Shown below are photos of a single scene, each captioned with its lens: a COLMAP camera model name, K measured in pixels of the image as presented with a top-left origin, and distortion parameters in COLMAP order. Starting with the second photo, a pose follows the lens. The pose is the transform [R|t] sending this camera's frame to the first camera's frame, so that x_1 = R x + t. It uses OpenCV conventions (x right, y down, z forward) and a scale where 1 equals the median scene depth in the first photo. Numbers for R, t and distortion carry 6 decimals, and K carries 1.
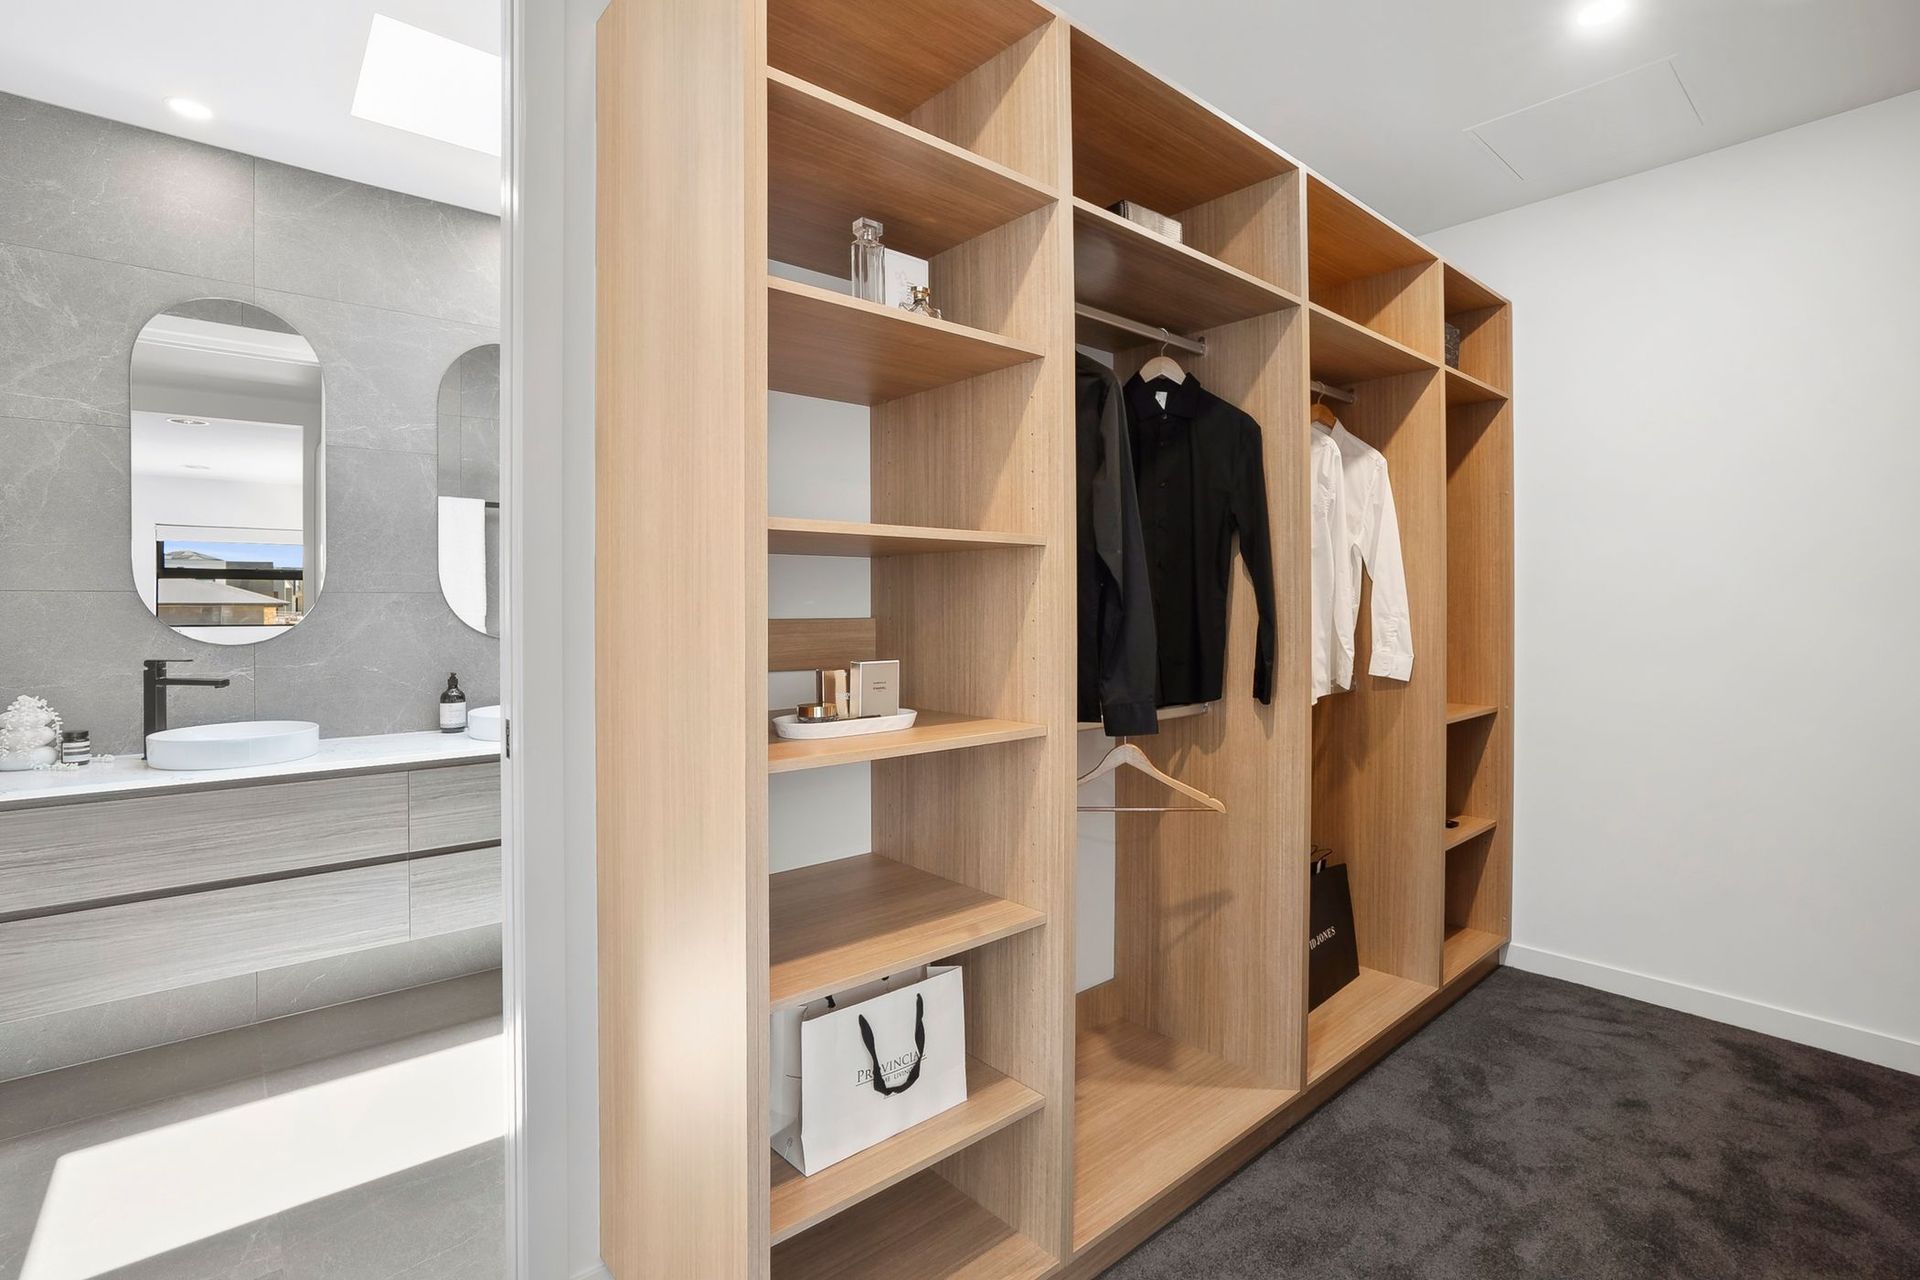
lens RADIAL K [[882.4, 0, 973.8], [0, 882.4, 628.9], [0, 0, 1]] dist [-0.047935, 0.010011]
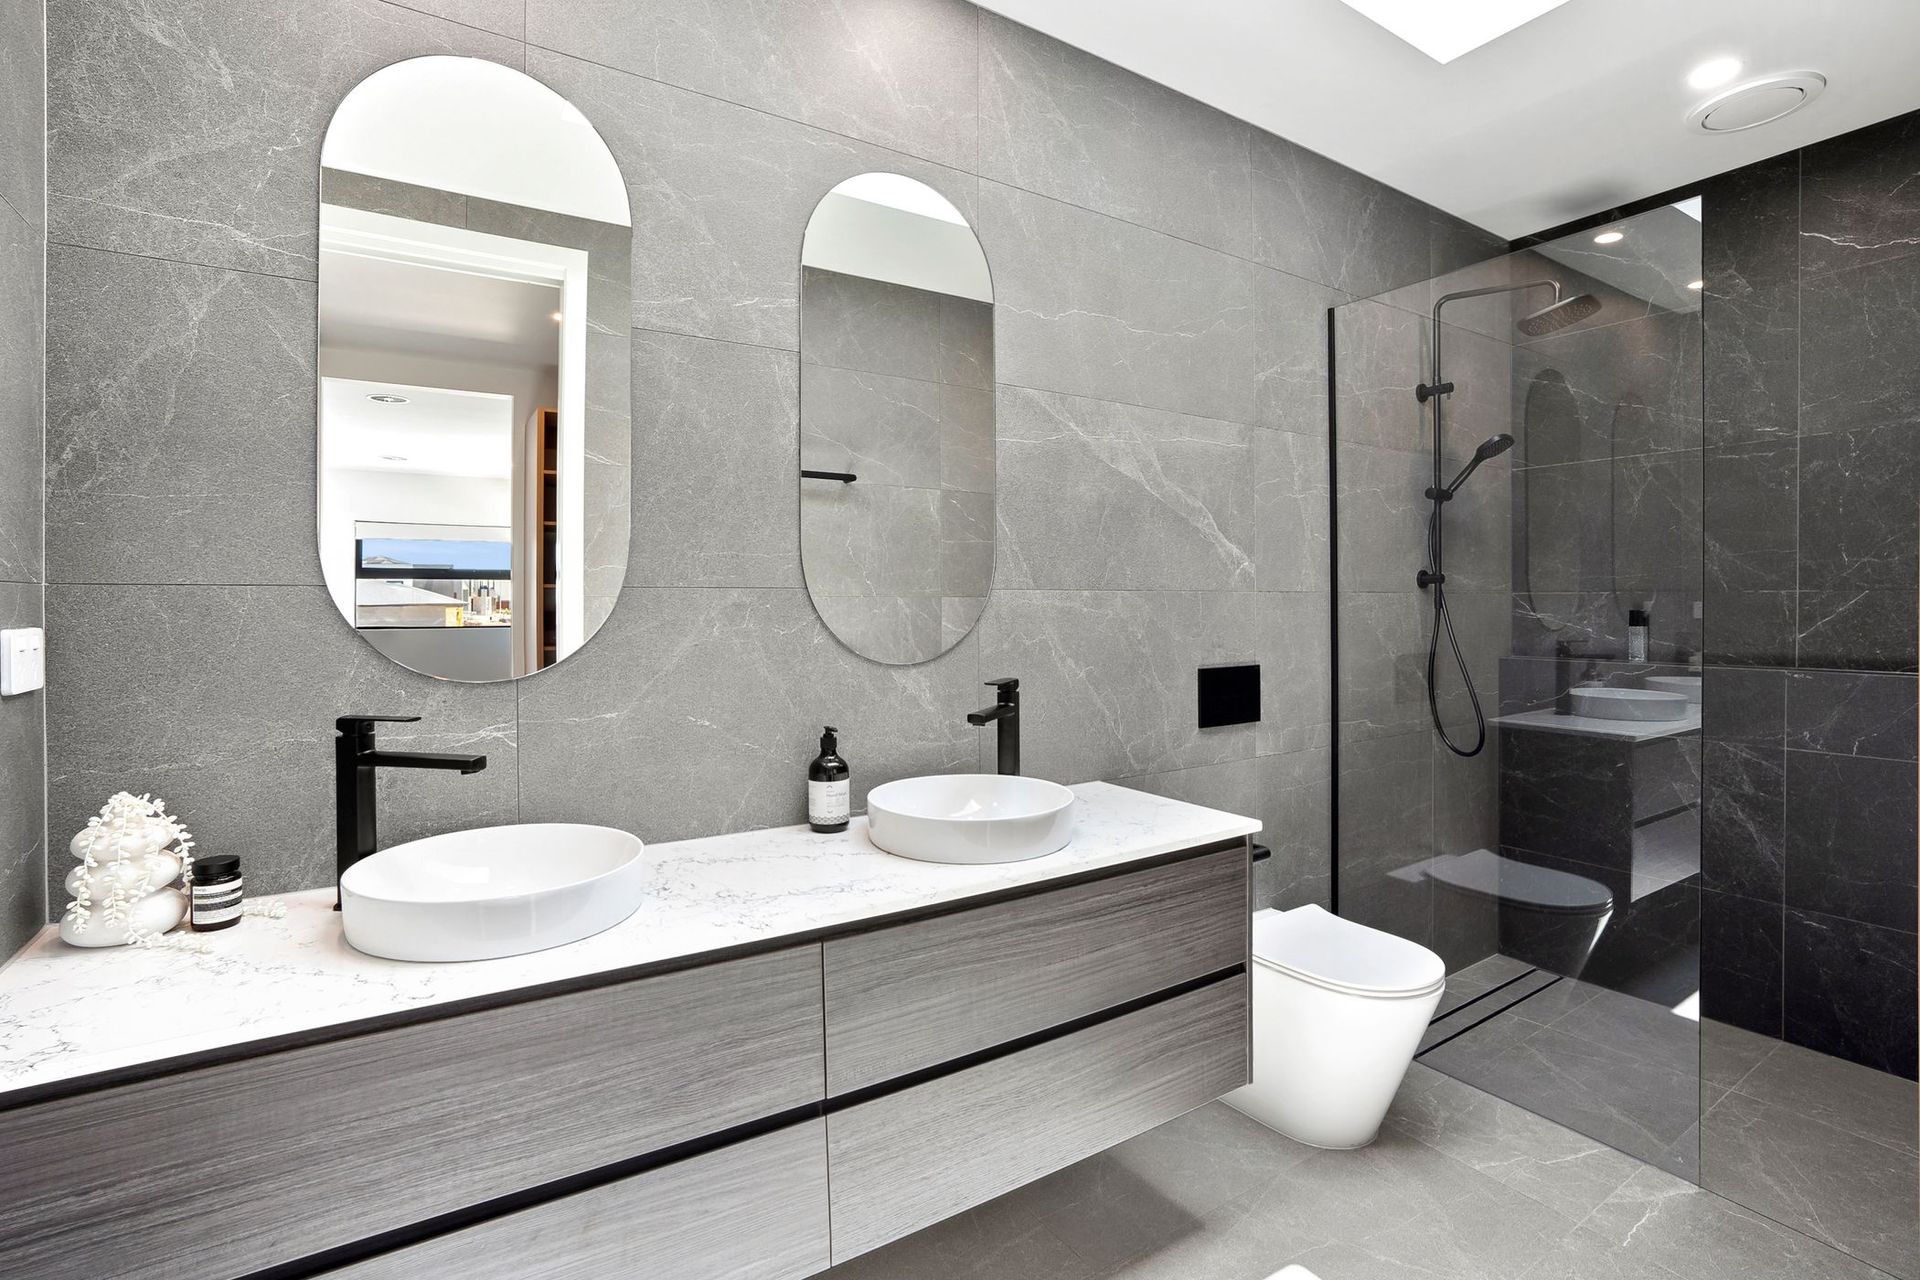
lens RADIAL K [[882.4, 0, 969.7], [0, 882.4, 620.3], [0, 0, 1]] dist [-0.047935, 0.010011]
pose [[0.989647, -0.002278, -0.143506, -0.515151], [0.000766, 0.999944, -0.010589, -0.016752], [0.143522, 0.010370, 0.989593, 0.530822]]
